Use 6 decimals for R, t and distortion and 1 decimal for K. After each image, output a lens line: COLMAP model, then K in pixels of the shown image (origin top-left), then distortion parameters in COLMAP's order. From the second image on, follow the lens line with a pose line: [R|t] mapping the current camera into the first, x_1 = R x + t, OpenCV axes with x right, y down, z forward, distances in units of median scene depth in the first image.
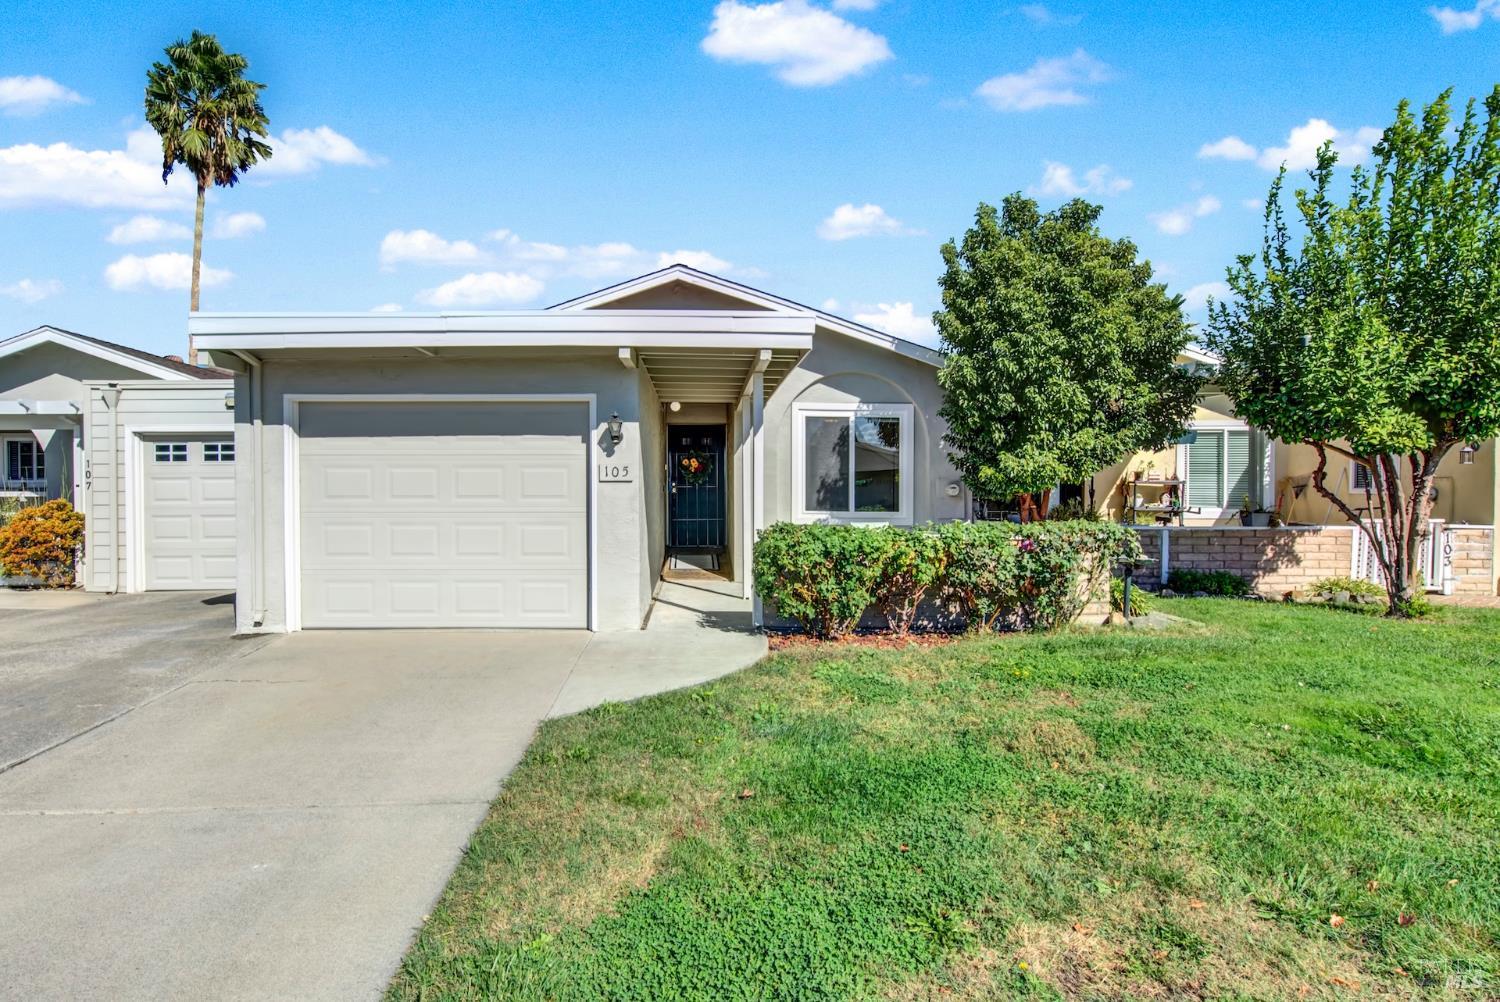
lens RADIAL K [[618.1, 0, 748.2], [0, 618.1, 503.7], [0, 0, 1]] dist [0.000097, -0.001785]
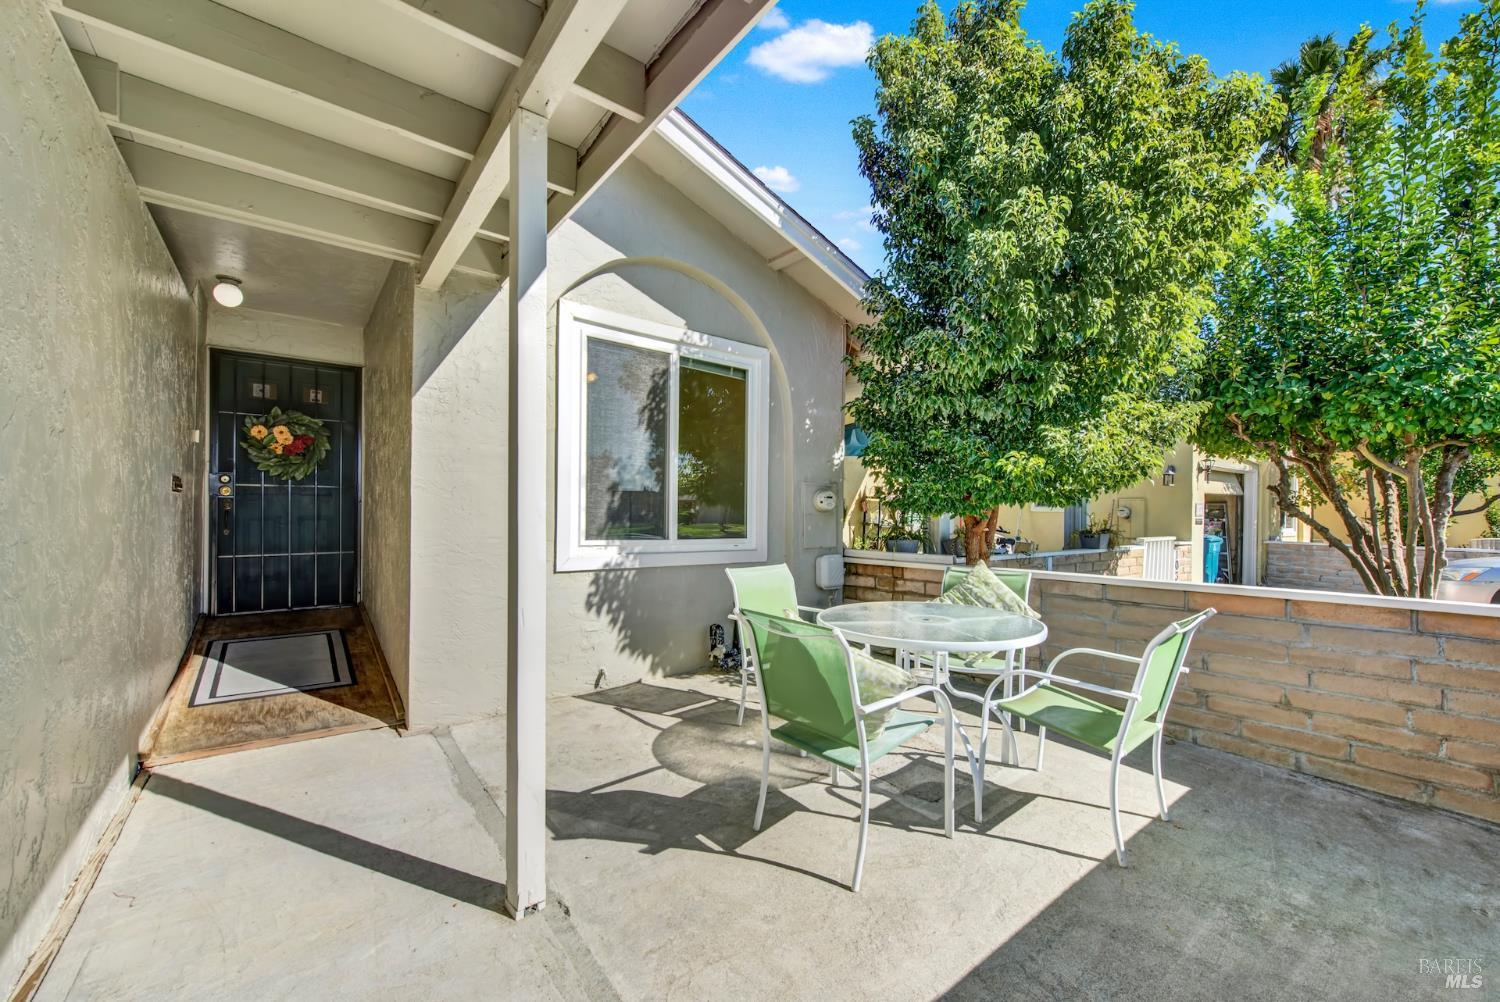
lens RADIAL K [[618.1, 0, 762.3], [0, 618.1, 512.1], [0, 0, 1]] dist [0.000097, -0.001785]
pose [[0.841352, 0.008156, 0.540426, -0.042569], [-0.003767, 0.999950, -0.009226, -0.005527], [-0.540474, 0.005726, 0.841341, 0.518964]]
